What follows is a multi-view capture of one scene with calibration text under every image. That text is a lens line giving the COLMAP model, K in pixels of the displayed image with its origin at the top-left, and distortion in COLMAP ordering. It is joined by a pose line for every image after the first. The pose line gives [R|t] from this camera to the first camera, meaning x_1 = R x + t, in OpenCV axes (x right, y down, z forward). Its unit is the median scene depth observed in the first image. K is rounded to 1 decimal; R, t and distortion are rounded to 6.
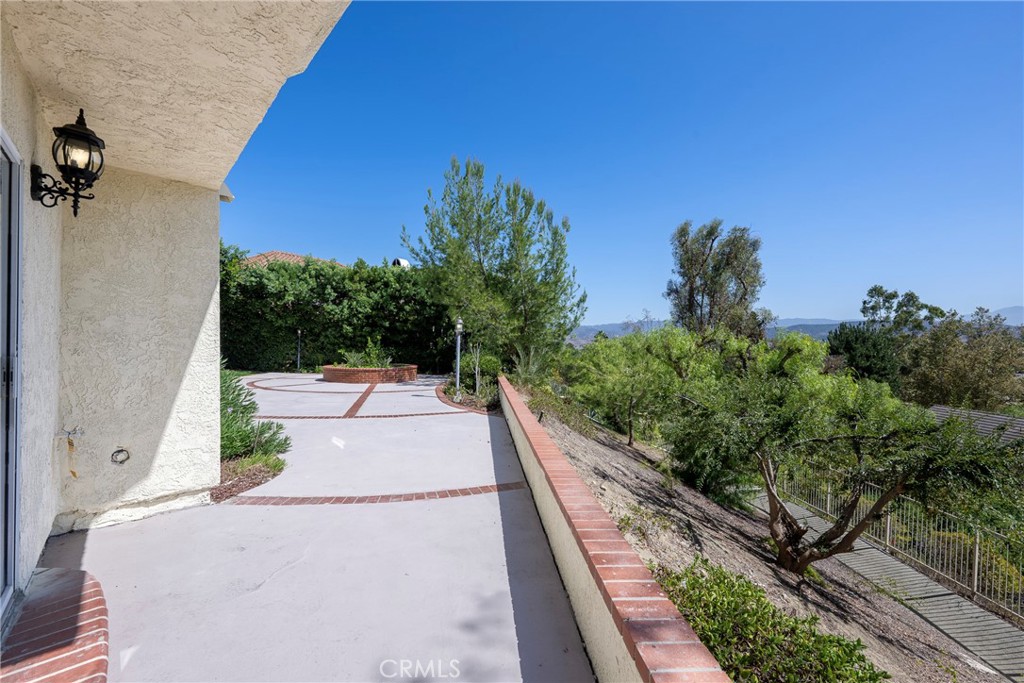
lens RADIAL K [[411.8, 0, 503.0], [0, 411.8, 339.9], [0, 0, 1]] dist [-0.004641, -0.000107]
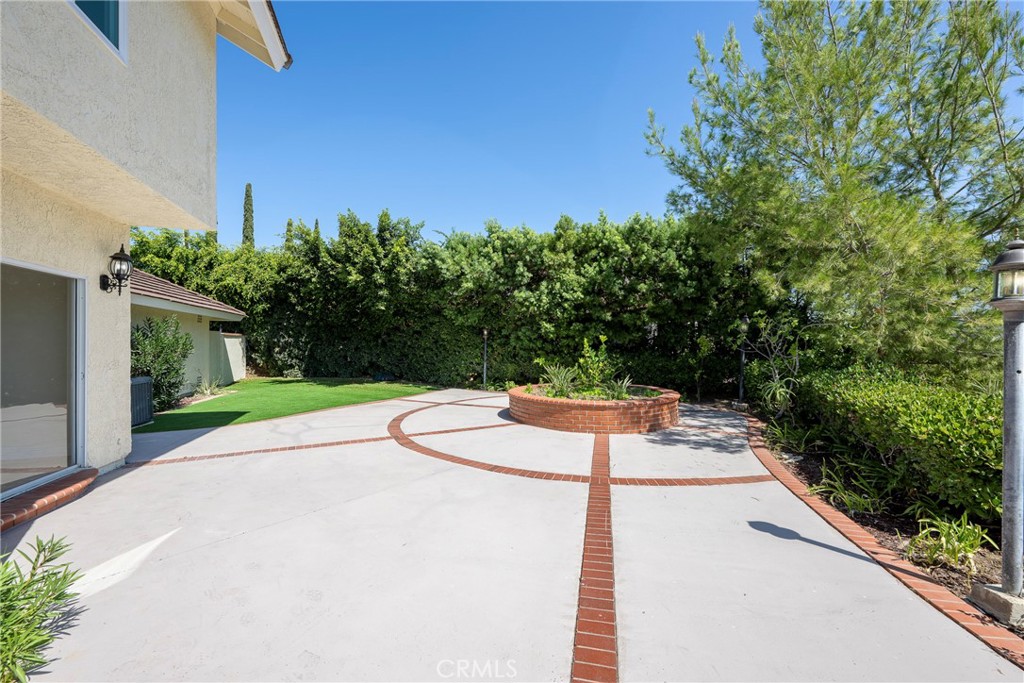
lens RADIAL K [[411.8, 0, 510.5], [0, 411.8, 341.1], [0, 0, 1]] dist [-0.004641, -0.000107]
pose [[0.900627, -0.015814, -0.434306, -0.150214], [0.016305, 0.999864, -0.002594, -0.002400], [0.434288, -0.004745, 0.900762, 0.392117]]
